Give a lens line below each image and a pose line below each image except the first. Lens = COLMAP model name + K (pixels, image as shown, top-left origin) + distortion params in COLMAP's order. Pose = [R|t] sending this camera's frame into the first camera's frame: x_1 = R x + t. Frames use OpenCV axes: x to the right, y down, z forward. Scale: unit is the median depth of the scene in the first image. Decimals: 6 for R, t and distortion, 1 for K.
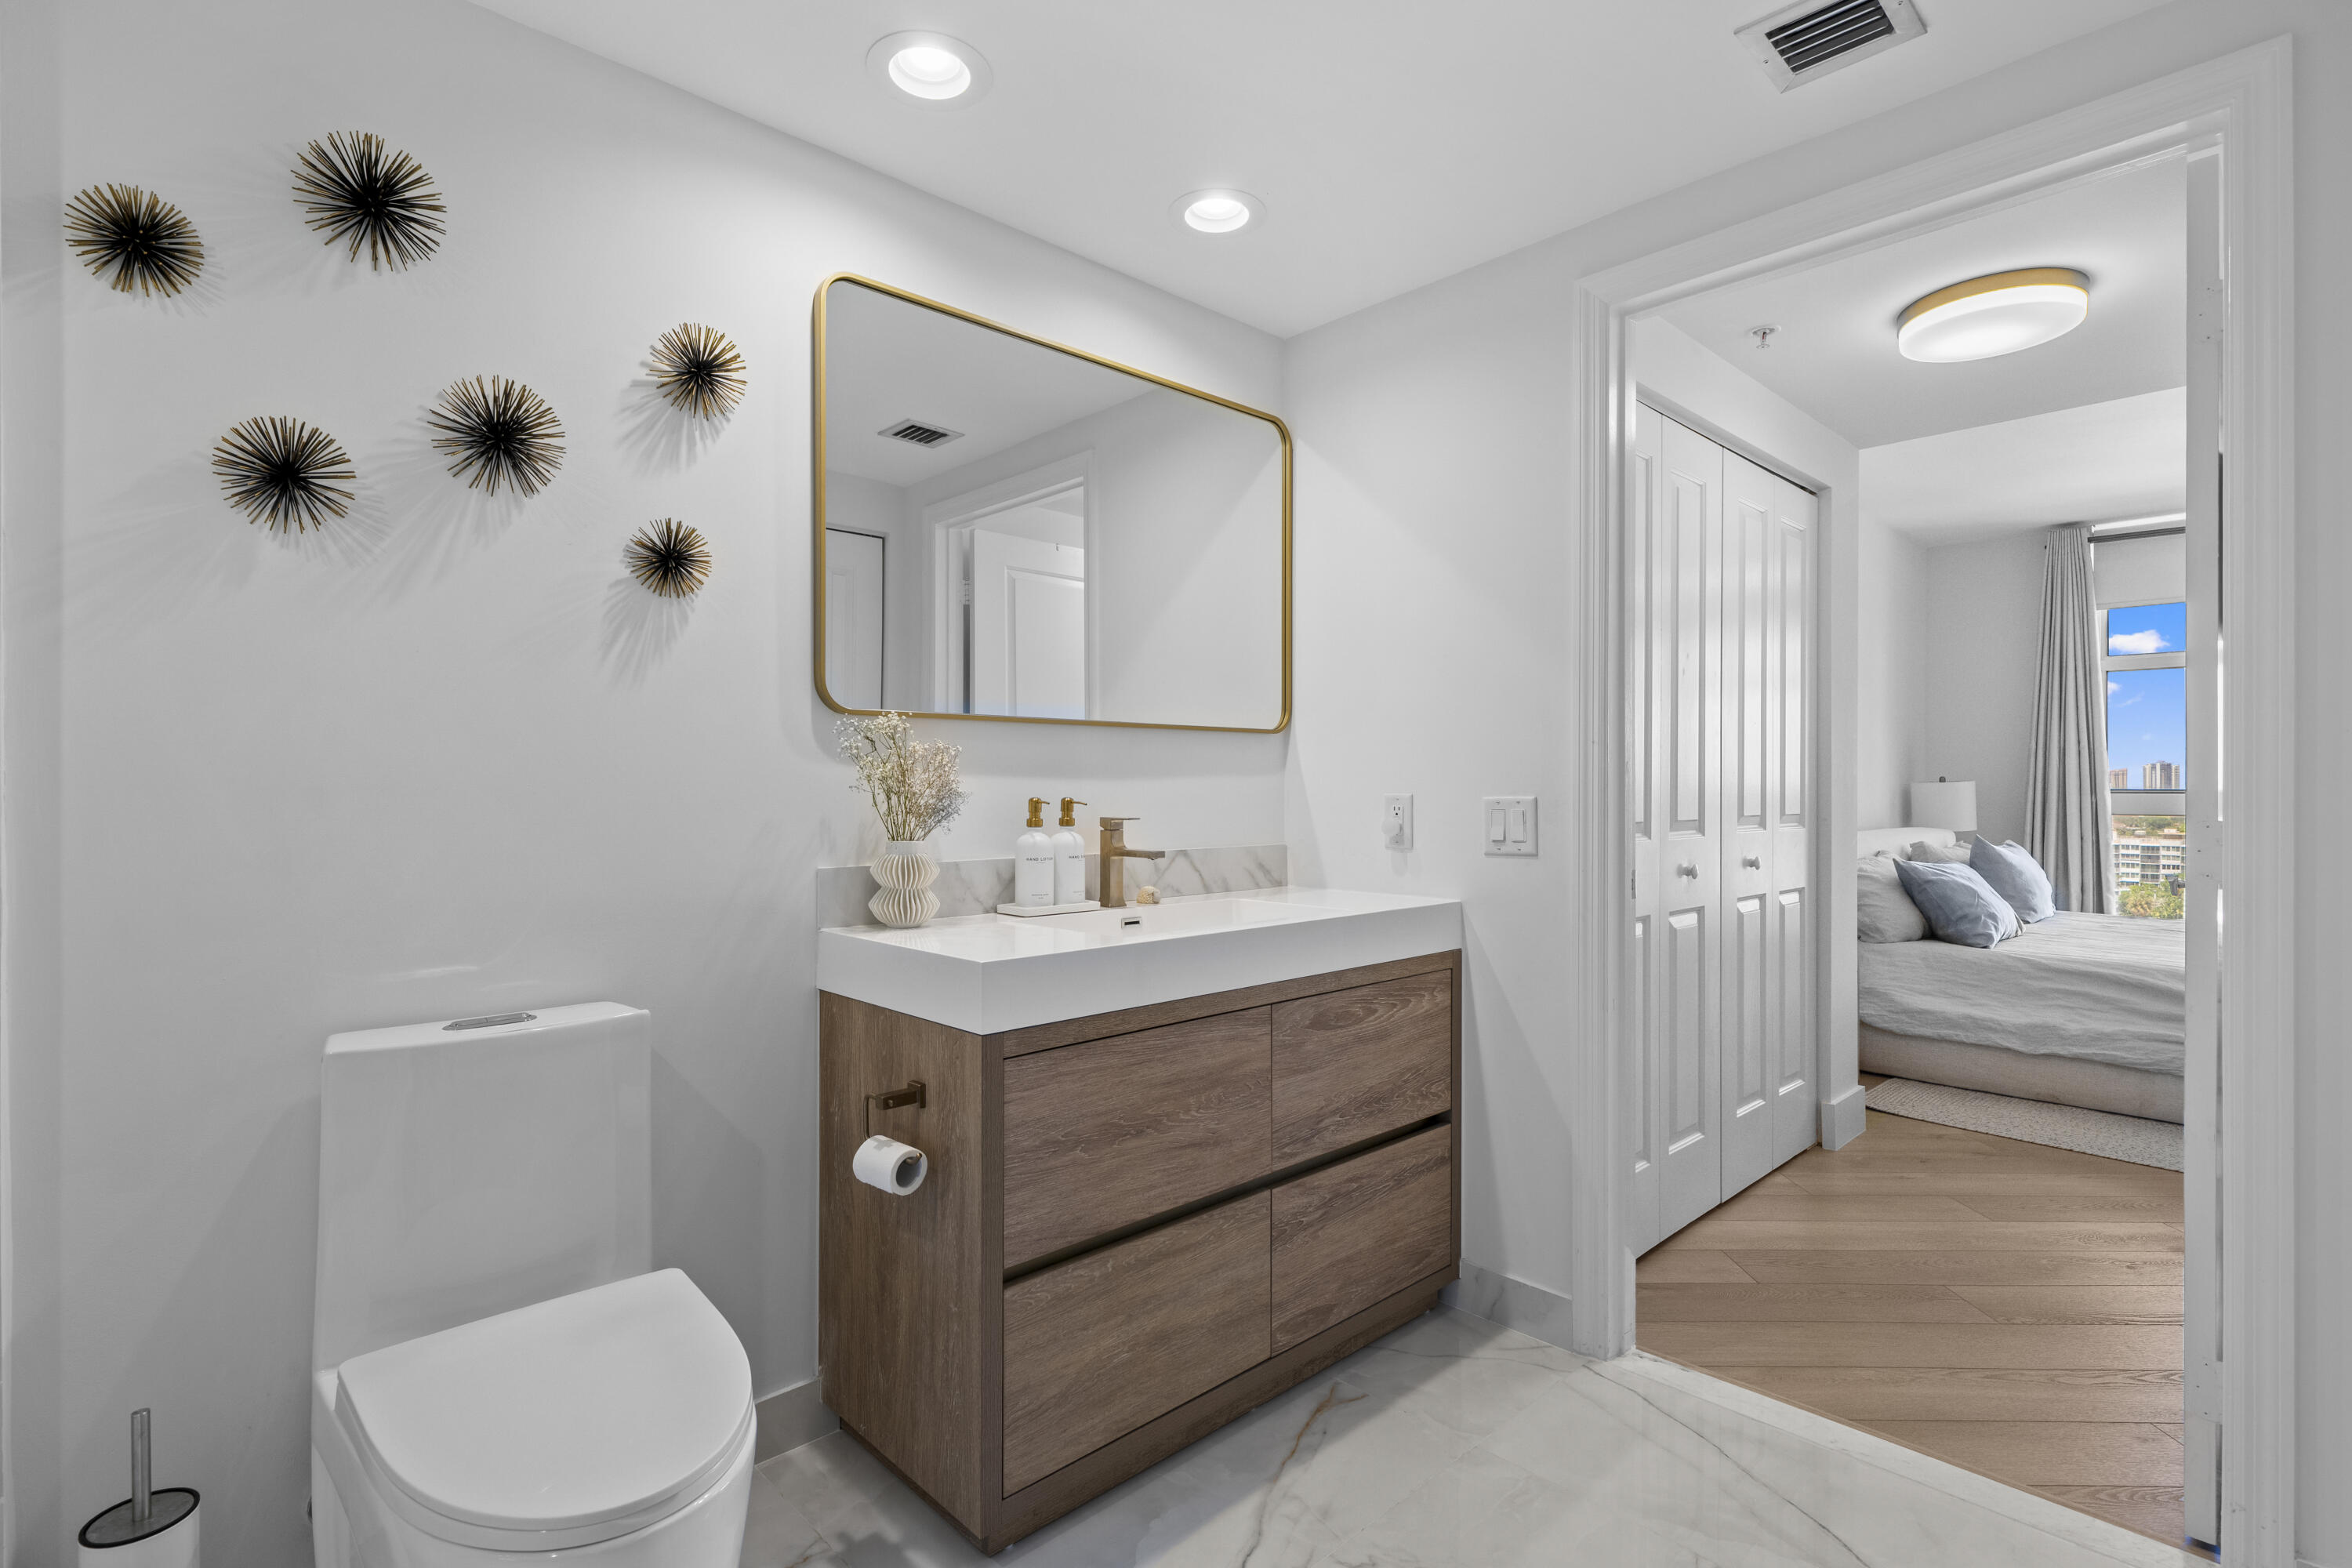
lens RADIAL K [[1094.7, 0, 1176.0], [0, 1094.7, 784.0], [0, 0, 1]] dist [0.000262, 0.000515]
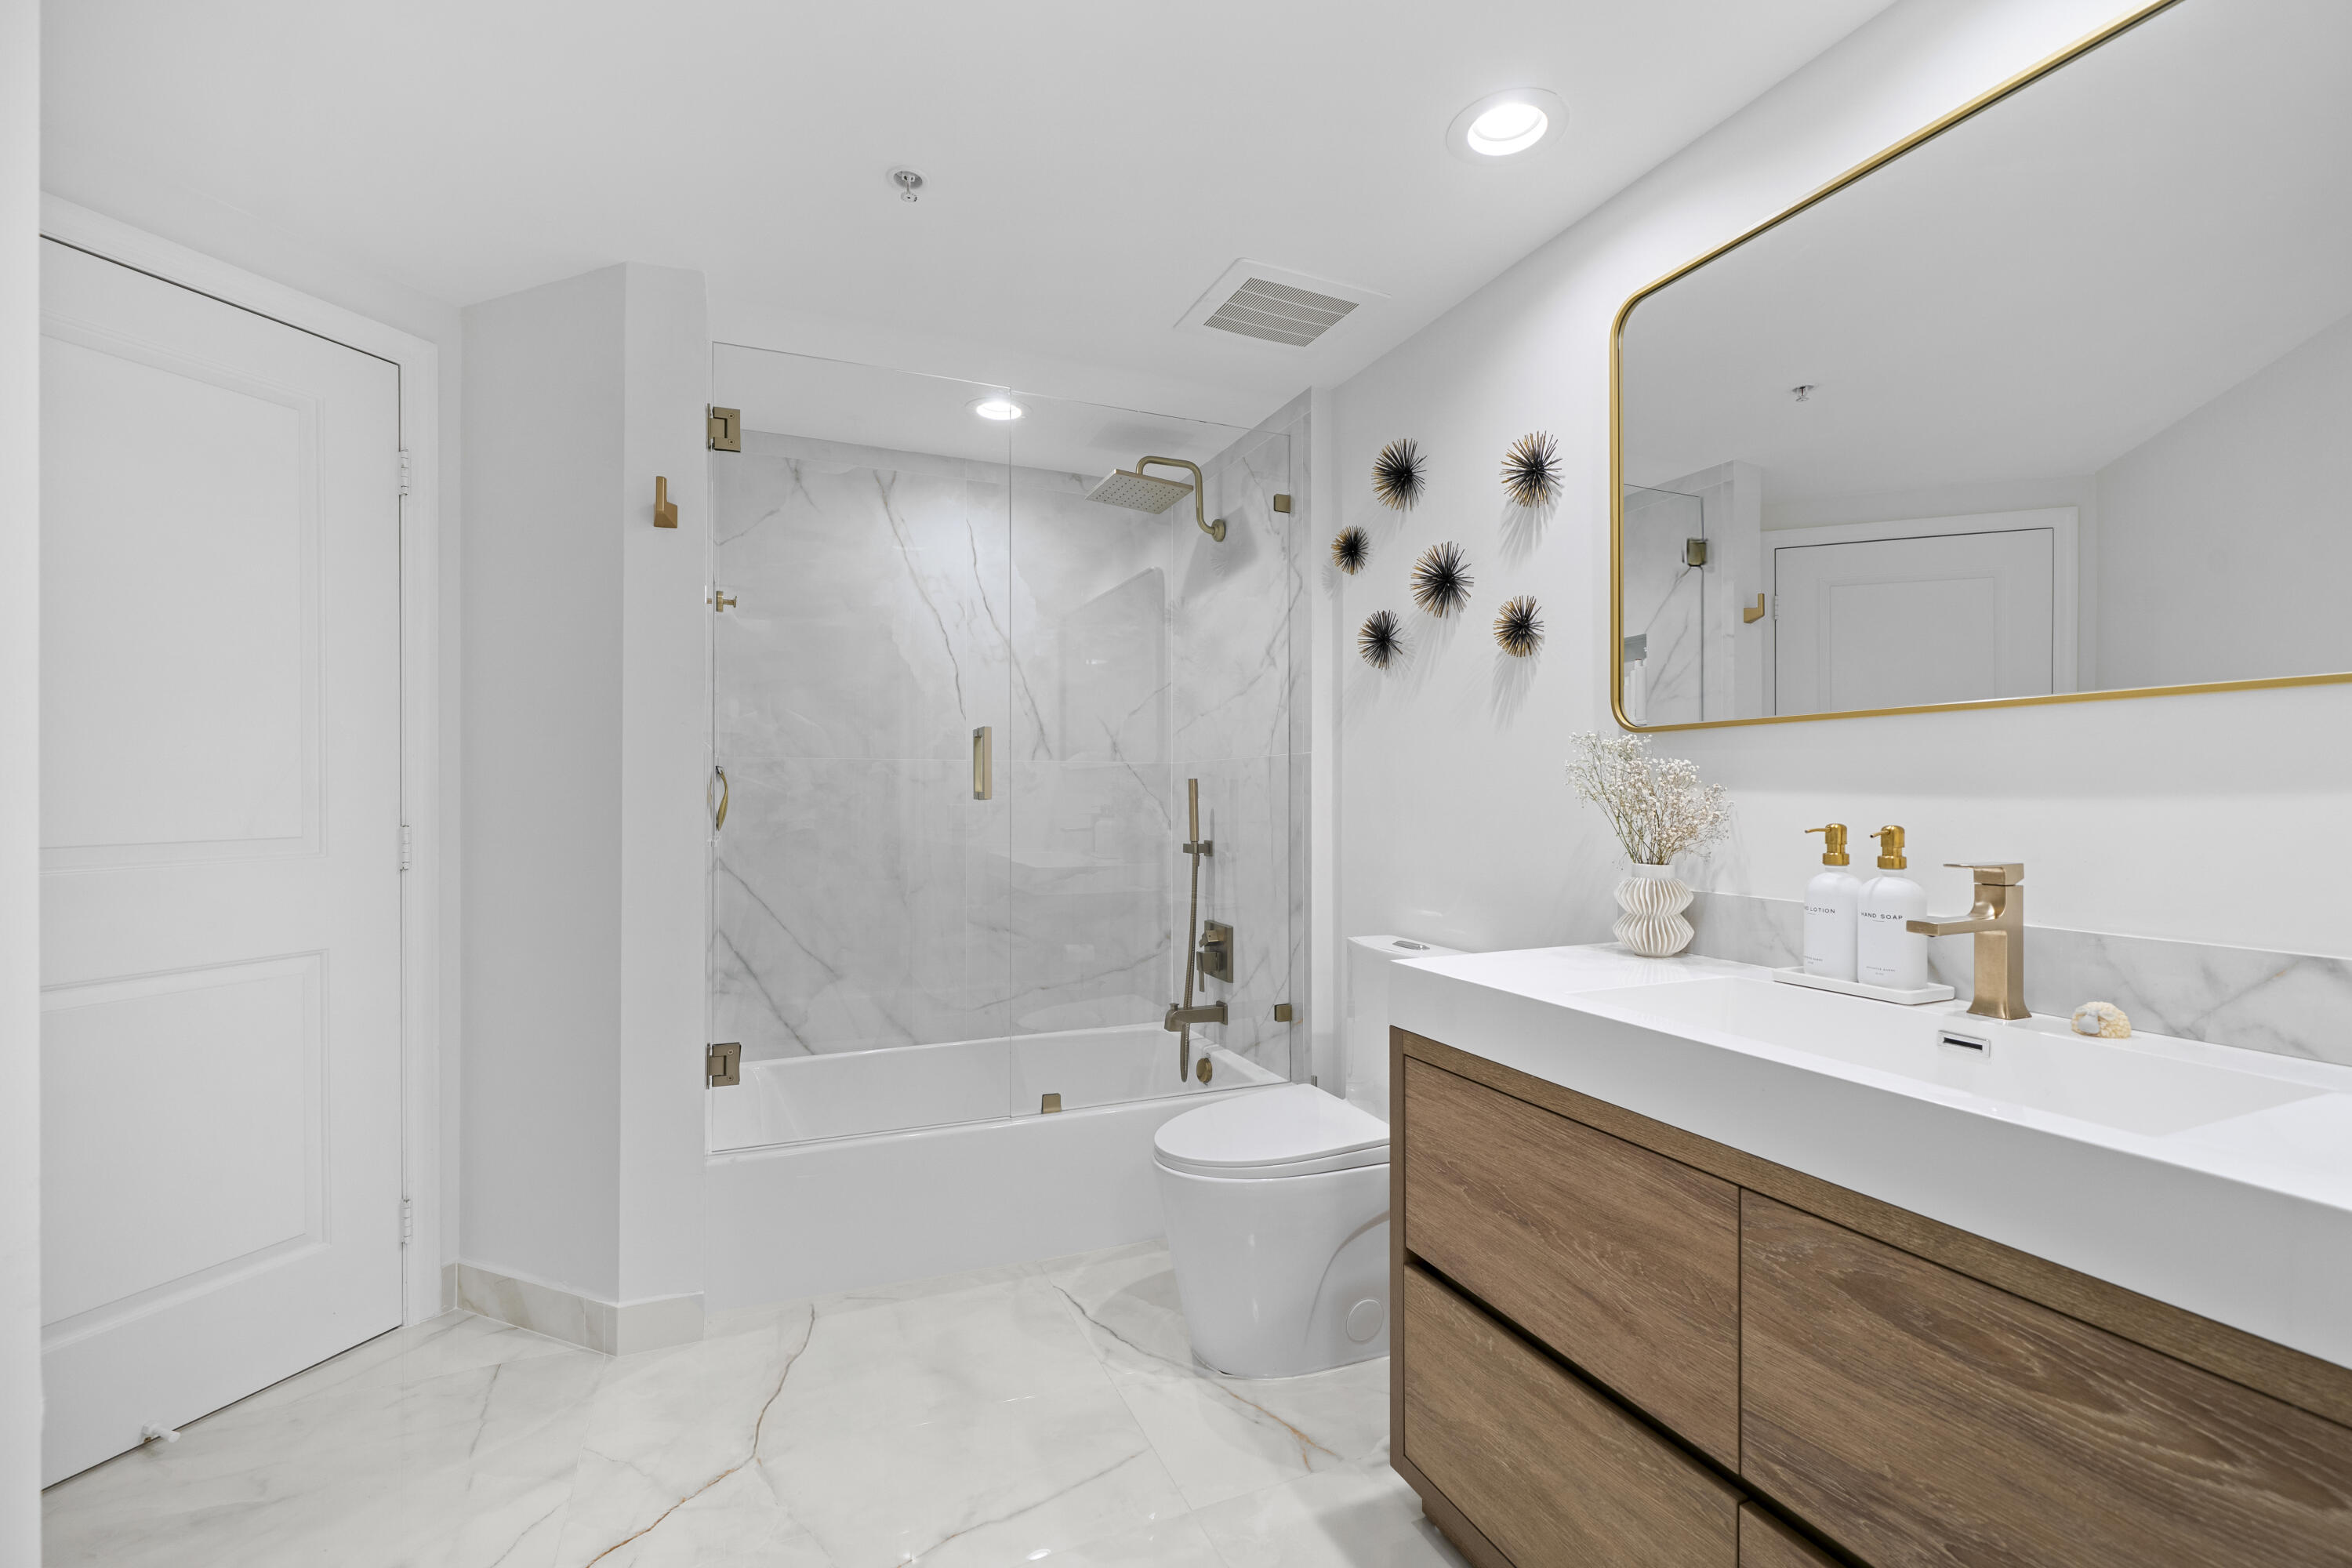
lens RADIAL K [[996.5, 0, 1190.9], [0, 996.5, 790.6], [0, 0, 1]] dist [-0.000200, 0.000403]
pose [[-0.323865, -0.002161, -0.946101, 0.739641], [0.001250, 0.999996, -0.002711, -0.009480], [0.946103, -0.002061, -0.323860, 0.966861]]
